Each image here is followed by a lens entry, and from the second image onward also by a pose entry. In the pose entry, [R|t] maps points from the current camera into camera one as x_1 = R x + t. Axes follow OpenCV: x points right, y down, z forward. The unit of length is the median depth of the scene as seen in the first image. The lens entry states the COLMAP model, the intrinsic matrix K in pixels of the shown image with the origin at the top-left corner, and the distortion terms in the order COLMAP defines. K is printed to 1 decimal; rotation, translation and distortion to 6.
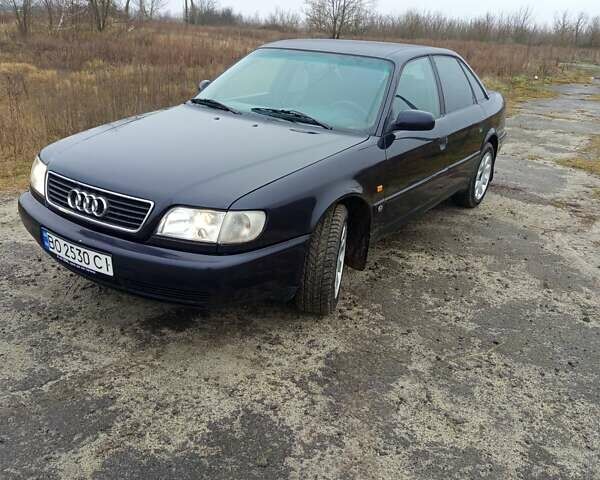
lens RADIAL K [[553.3, 0, 300.0], [0, 553.3, 240.0], [0, 0, 1]] dist [0.106041, -0.194739]
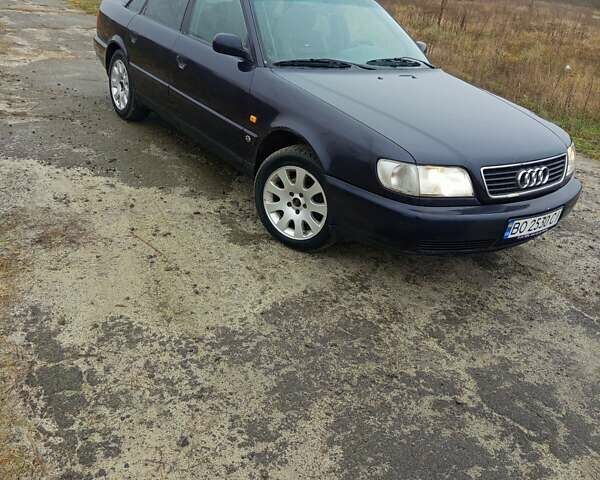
lens RADIAL K [[553.3, 0, 300.0], [0, 553.3, 240.0], [0, 0, 1]] dist [0.106041, -0.194739]
pose [[0.335060, -0.430382, 0.838156, -1.521022], [0.232792, 0.899812, 0.368981, -0.472510], [-0.912986, 0.071486, 0.401680, 0.993010]]
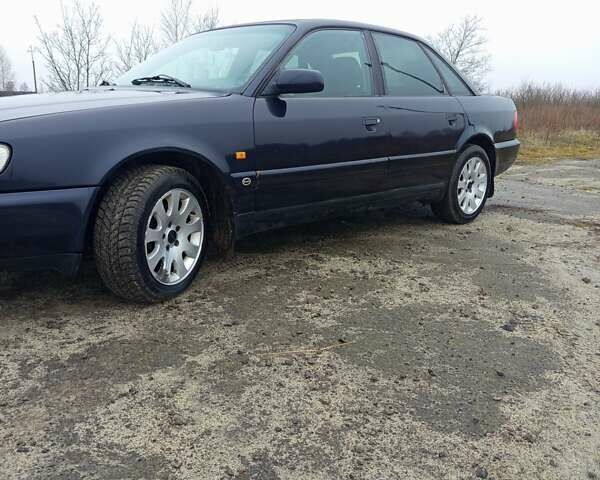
lens RADIAL K [[553.3, 0, 300.0], [0, 553.3, 240.0], [0, 0, 1]] dist [0.106041, -0.194739]
pose [[0.977335, 0.007728, -0.211558, 0.498459], [-0.037005, 0.990184, -0.134785, 0.169704], [0.208440, 0.139559, 0.968027, 0.307259]]
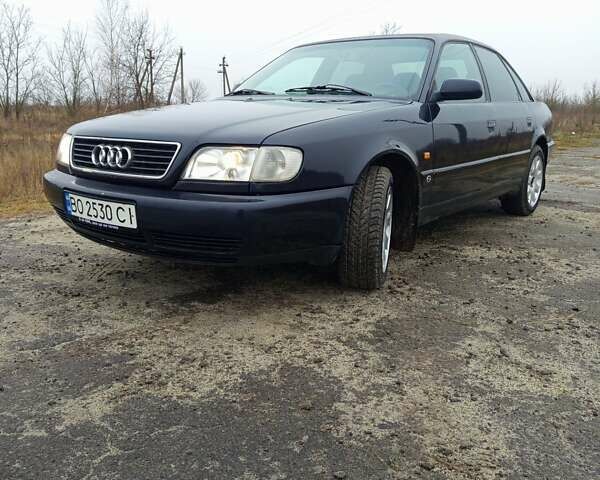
lens RADIAL K [[553.3, 0, 300.0], [0, 553.3, 240.0], [0, 0, 1]] dist [0.106041, -0.194739]
pose [[0.997317, -0.033335, -0.065181, -0.011449], [0.023651, 0.989286, -0.144064, 0.213476], [0.069285, 0.142136, 0.987419, 0.123528]]
